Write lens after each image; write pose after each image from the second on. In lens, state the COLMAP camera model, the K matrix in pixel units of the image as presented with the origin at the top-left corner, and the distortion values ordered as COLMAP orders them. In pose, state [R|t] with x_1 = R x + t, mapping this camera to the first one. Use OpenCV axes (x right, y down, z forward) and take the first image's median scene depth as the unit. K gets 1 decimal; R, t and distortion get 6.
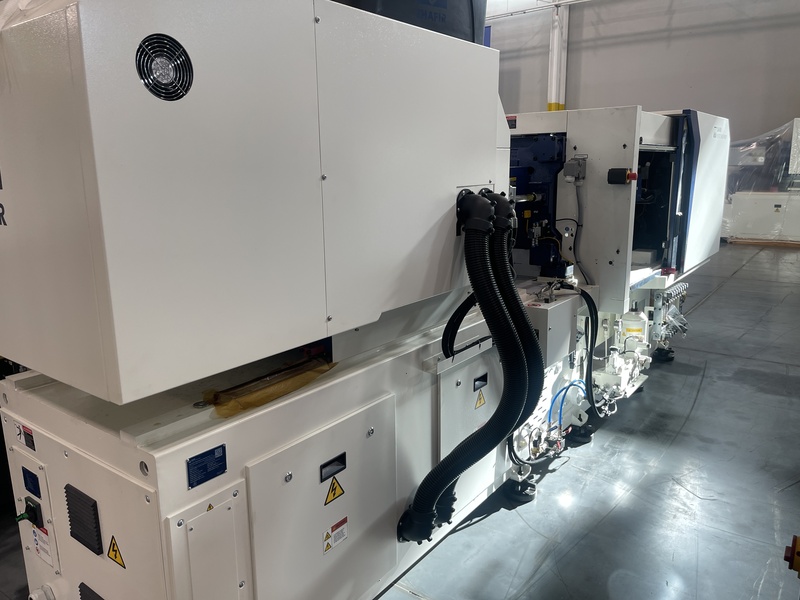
lens RADIAL K [[593.3, 0, 400.0], [0, 593.3, 300.0], [0, 0, 1]] dist [0.054741, -0.099404]
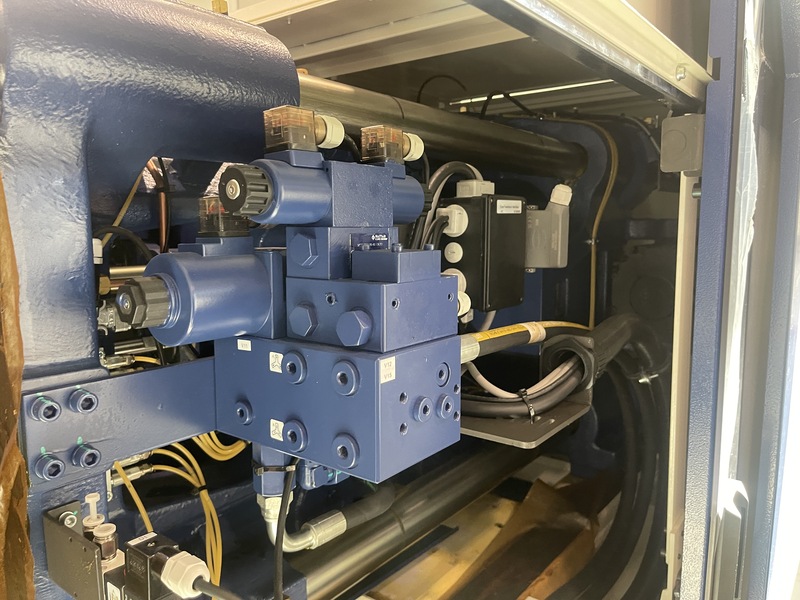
lens RADIAL K [[593.3, 0, 400.0], [0, 593.3, 300.0], [0, 0, 1]] dist [0.054741, -0.099404]
pose [[0.999715, 0.015488, -0.018144, 0.386894], [-0.017047, 0.995870, -0.089177, -0.183399], [0.016688, 0.089461, 0.995851, 0.850012]]
